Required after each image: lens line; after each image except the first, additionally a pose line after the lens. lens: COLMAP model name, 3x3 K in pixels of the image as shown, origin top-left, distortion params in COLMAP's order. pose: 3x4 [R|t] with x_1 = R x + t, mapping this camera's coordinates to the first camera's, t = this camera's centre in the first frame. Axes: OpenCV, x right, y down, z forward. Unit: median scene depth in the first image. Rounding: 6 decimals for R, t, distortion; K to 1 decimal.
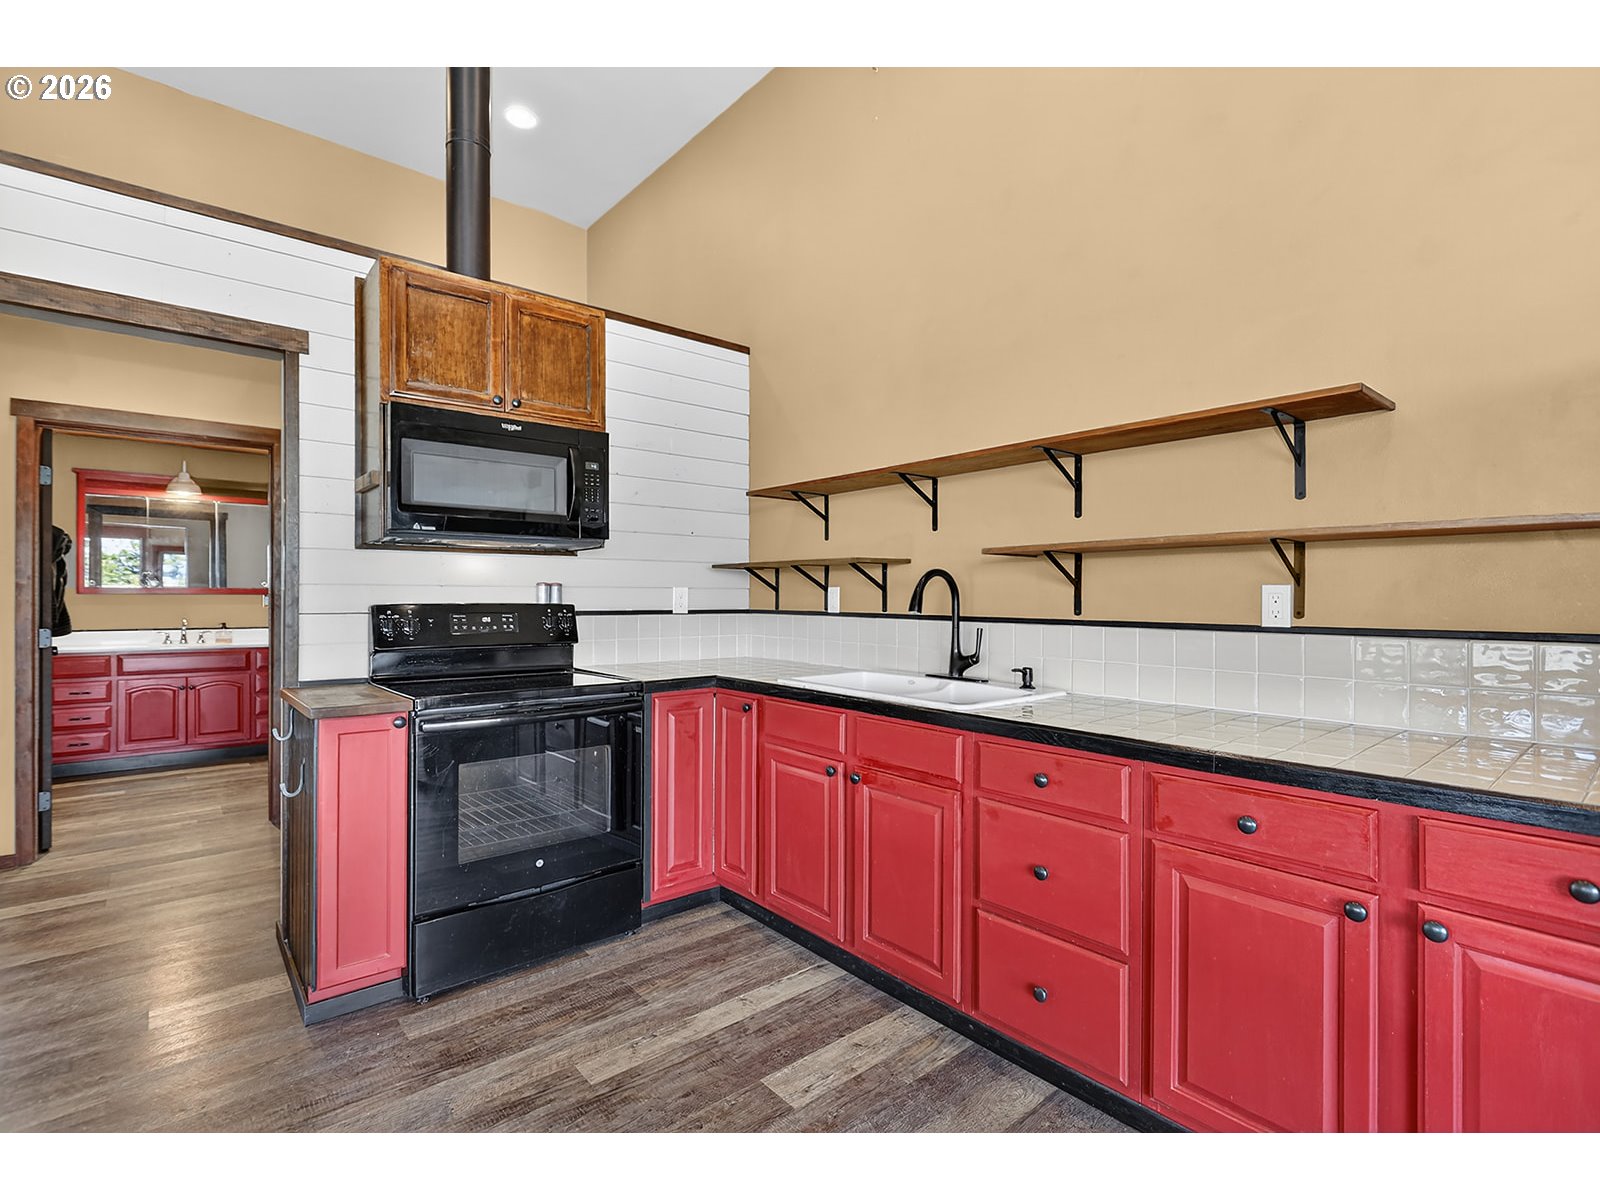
lens RADIAL K [[759.5, 0, 795.2], [0, 759.5, 598.4], [0, 0, 1]] dist [0.004318, 0.000825]
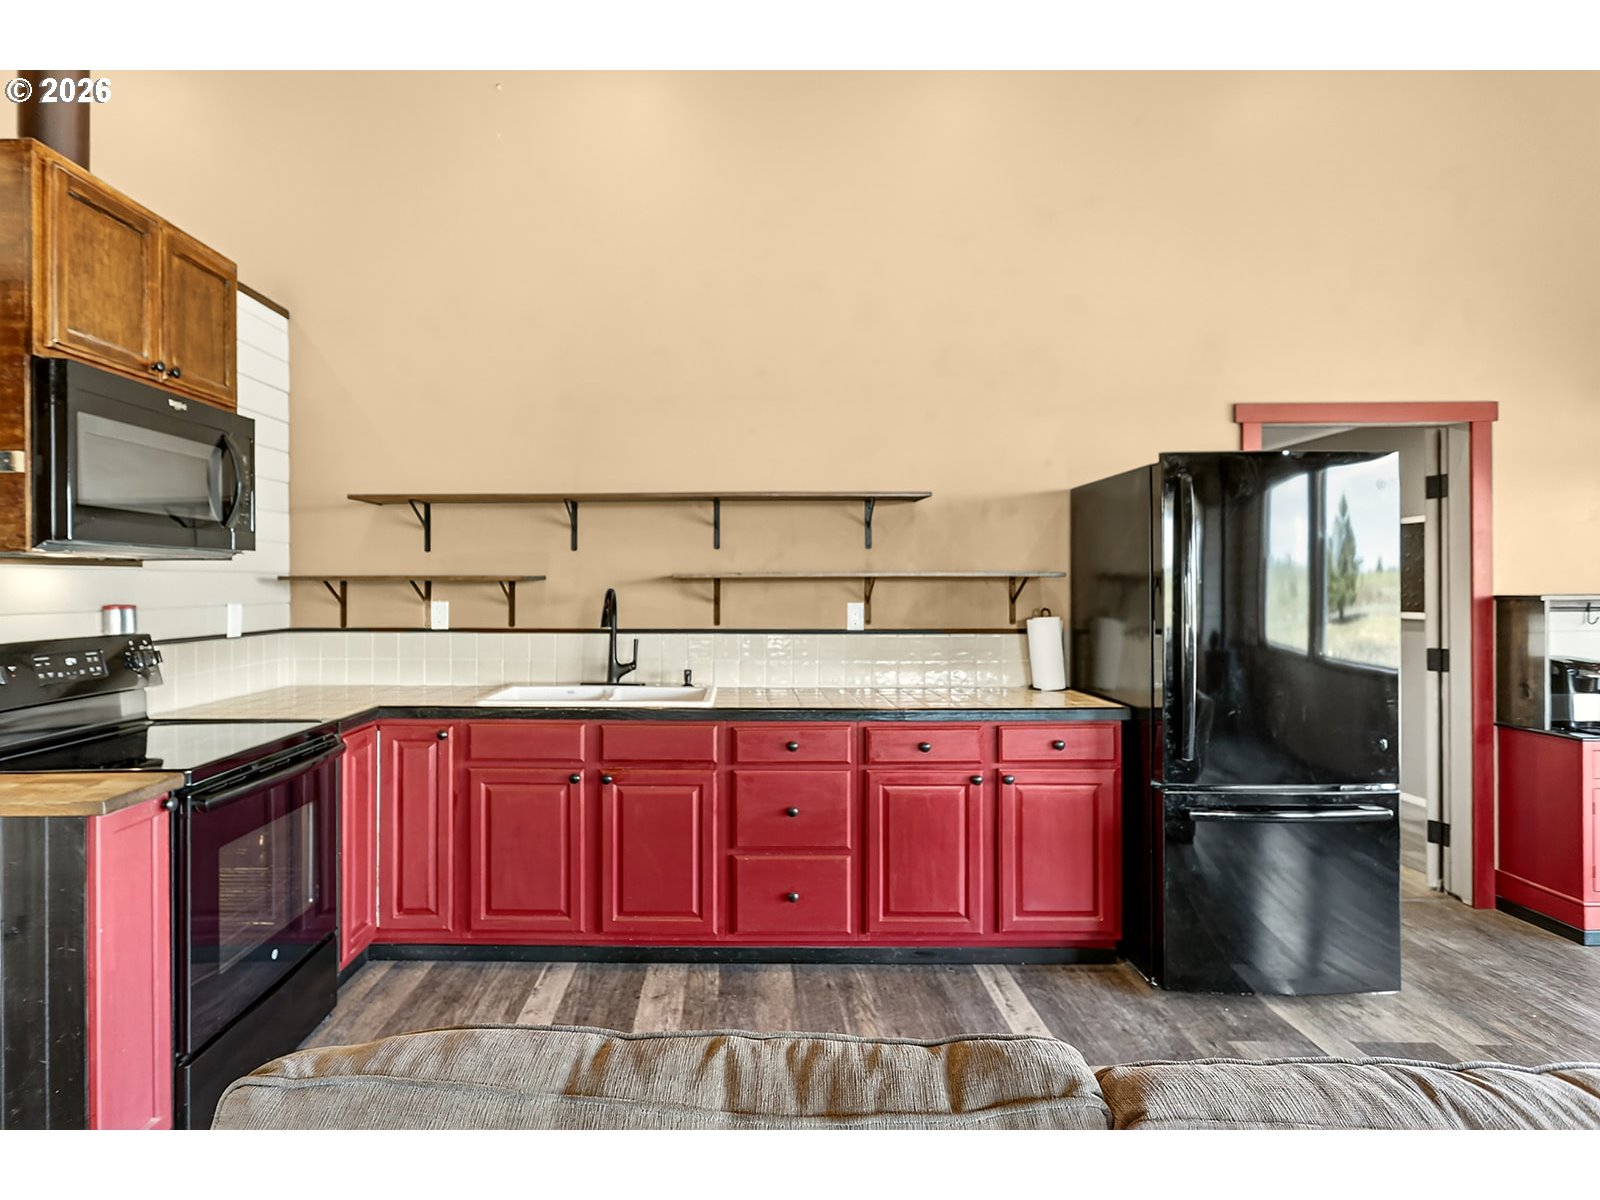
lens RADIAL K [[829.2, 0, 789.9], [0, 829.2, 588.9], [0, 0, 1]] dist [0.000840, -0.000896]
pose [[0.650321, -0.003563, 0.759651, -0.604945], [0.004878, 0.999988, 0.000514, -0.039323], [-0.759644, 0.003372, 0.650330, -0.002056]]
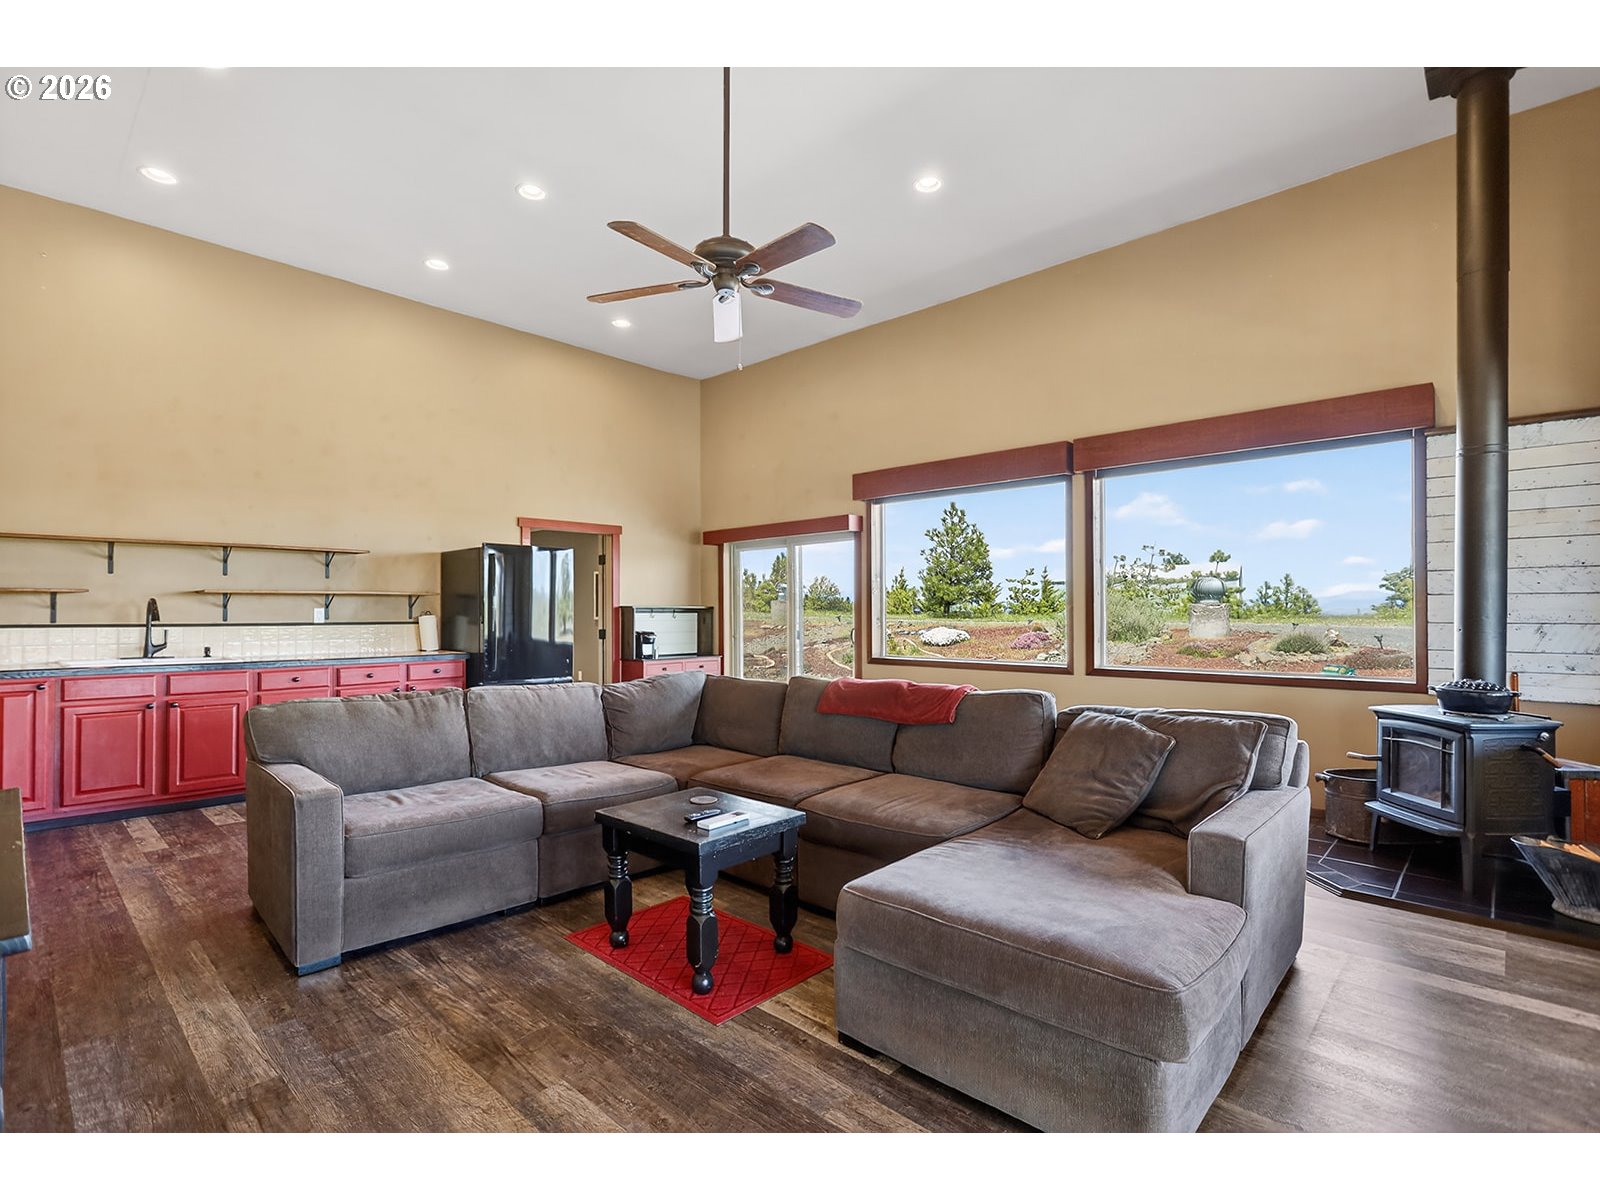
lens RADIAL K [[759.5, 0, 800.4], [0, 759.5, 583.7], [0, 0, 1]] dist [0.004318, 0.000825]
pose [[-0.122814, 0.031213, 0.991939, -1.957751], [0.001384, 0.999510, -0.031280, -0.014410], [-0.992429, -0.002469, -0.122797, -0.353279]]
